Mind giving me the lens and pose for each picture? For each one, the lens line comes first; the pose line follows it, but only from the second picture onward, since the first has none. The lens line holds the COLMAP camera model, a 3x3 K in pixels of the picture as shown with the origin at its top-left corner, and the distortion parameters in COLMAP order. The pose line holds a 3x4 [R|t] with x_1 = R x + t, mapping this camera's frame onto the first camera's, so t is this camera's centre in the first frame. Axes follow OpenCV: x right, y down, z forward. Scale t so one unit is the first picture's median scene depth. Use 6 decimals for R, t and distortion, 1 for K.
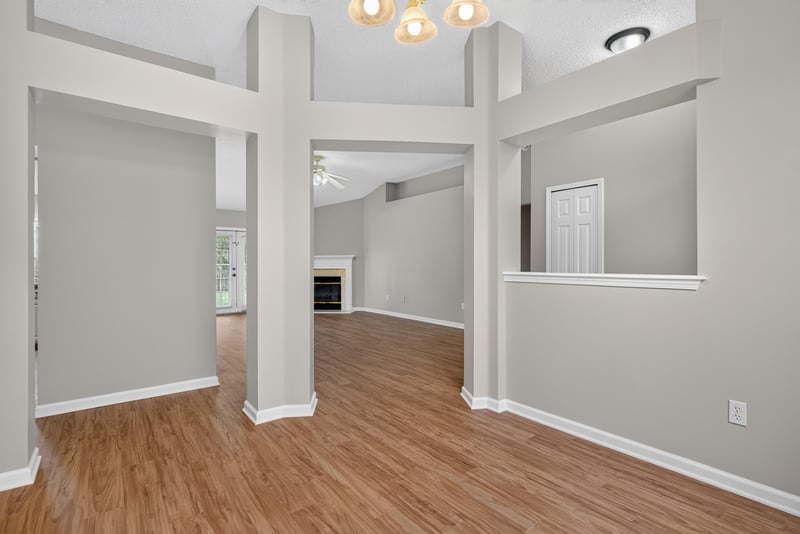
lens RADIAL K [[384.6, 0, 400.9], [0, 384.6, 264.8], [0, 0, 1]] dist [0.002343, 0.000553]
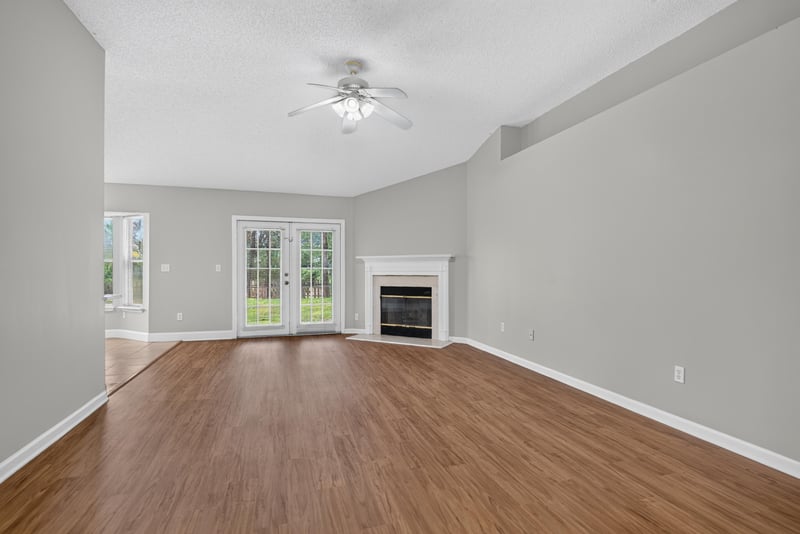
lens RADIAL K [[389.1, 0, 400.0], [0, 389.1, 267.0], [0, 0, 1]] dist [0.001169, -0.000299]
pose [[0.938539, -0.000167, -0.345172, 0.065604], [-0.000894, 0.999995, -0.002914, -0.004664], [0.345171, 0.003043, 0.938535, 1.254936]]
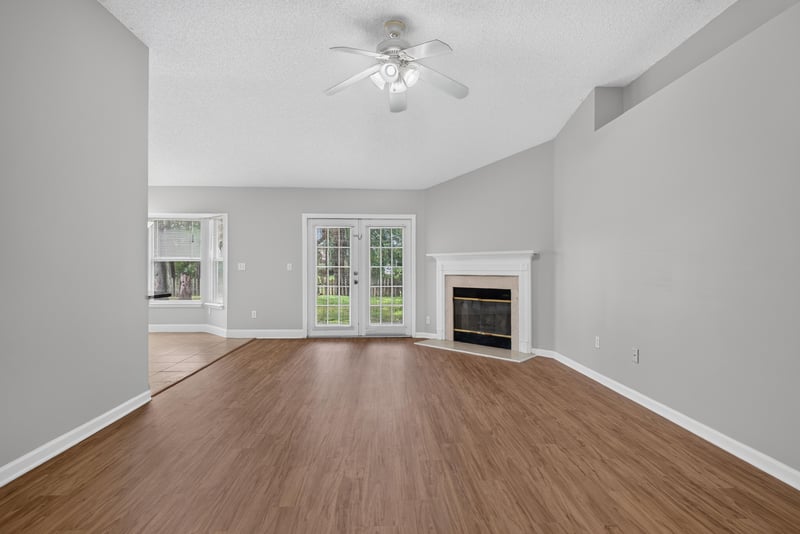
lens RADIAL K [[387.4, 0, 401.4], [0, 387.4, 266.9], [0, 0, 1]] dist [0.000646, 0.000042]
pose [[0.822017, 0.002200, -0.569459, 0.107719], [-0.002038, 0.999997, 0.000922, -0.006156], [0.569460, 0.000403, 0.822019, 1.534454]]
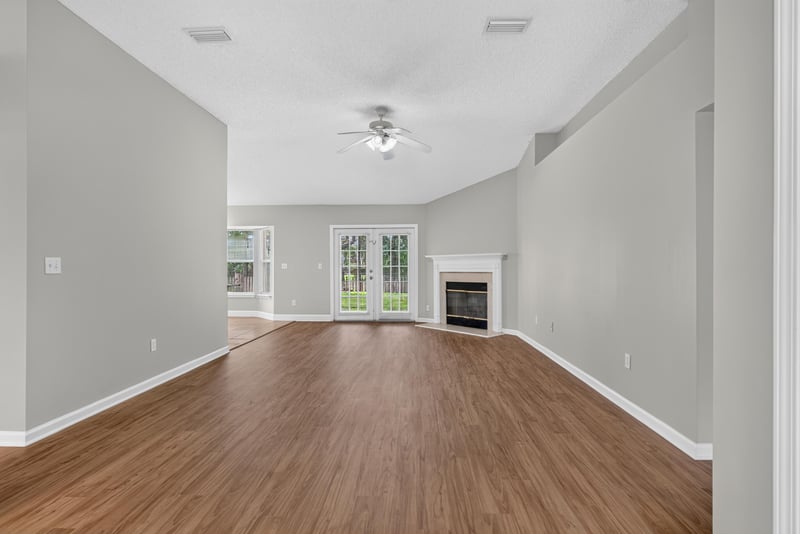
lens RADIAL K [[384.6, 0, 400.9], [0, 384.6, 264.8], [0, 0, 1]] dist [0.002343, 0.000553]
pose [[0.766396, -0.003670, -0.642358, 0.607419], [0.002686, 0.999993, -0.002509, -0.005072], [0.642363, 0.000198, 0.766400, 1.192529]]
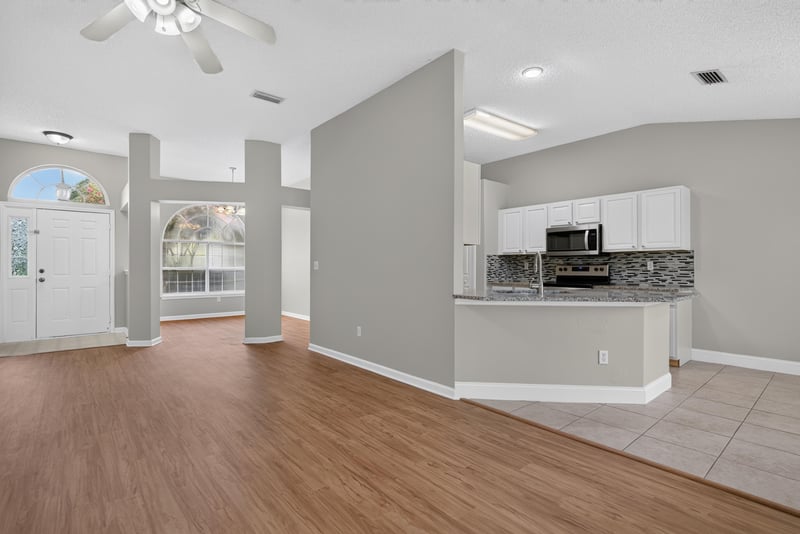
lens RADIAL K [[384.6, 0, 400.9], [0, 384.6, 264.8], [0, 0, 1]] dist [0.002343, 0.000553]
pose [[-0.998539, -0.000640, -0.054034, -0.979608], [-0.000354, 0.999986, -0.005313, -0.000665], [0.054037, -0.005286, -0.998525, 3.247199]]
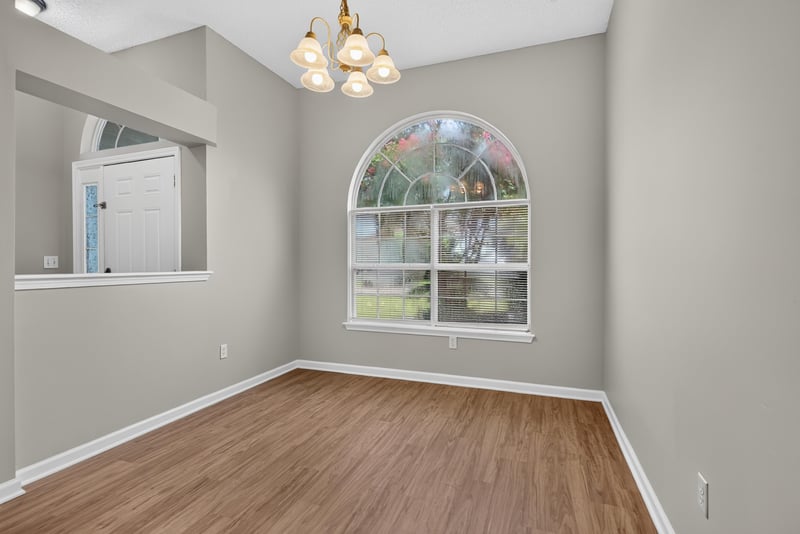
lens RADIAL K [[384.6, 0, 400.9], [0, 384.6, 264.8], [0, 0, 1]] dist [0.002343, 0.000553]
pose [[-0.532418, -0.001735, 0.846480, -0.660776], [0.003067, 0.999987, 0.003978, -0.000157], [-0.846476, 0.004714, -0.532406, 0.844622]]
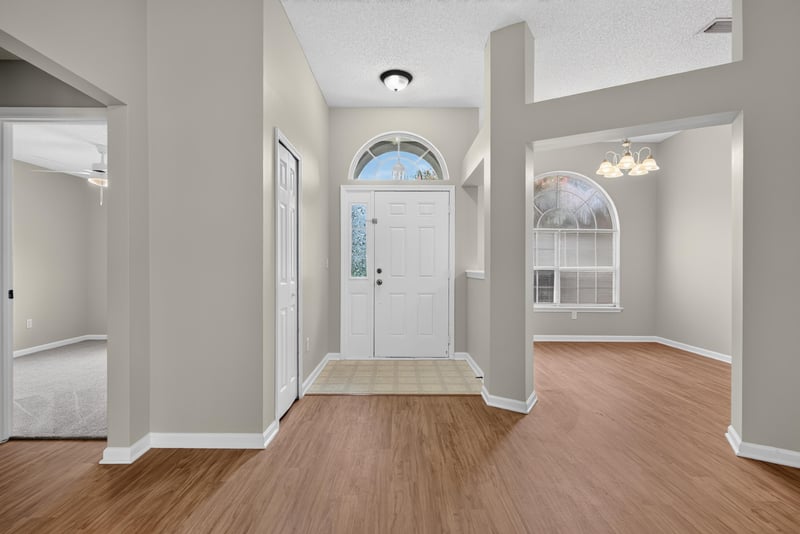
lens RADIAL K [[389.1, 0, 400.0], [0, 389.1, 267.0], [0, 0, 1]] dist [0.001169, -0.000299]
pose [[-0.799344, -0.005742, 0.600847, -0.172618], [-0.003879, 0.999983, 0.004395, -0.003014], [-0.600862, 0.001183, -0.799352, 2.275993]]
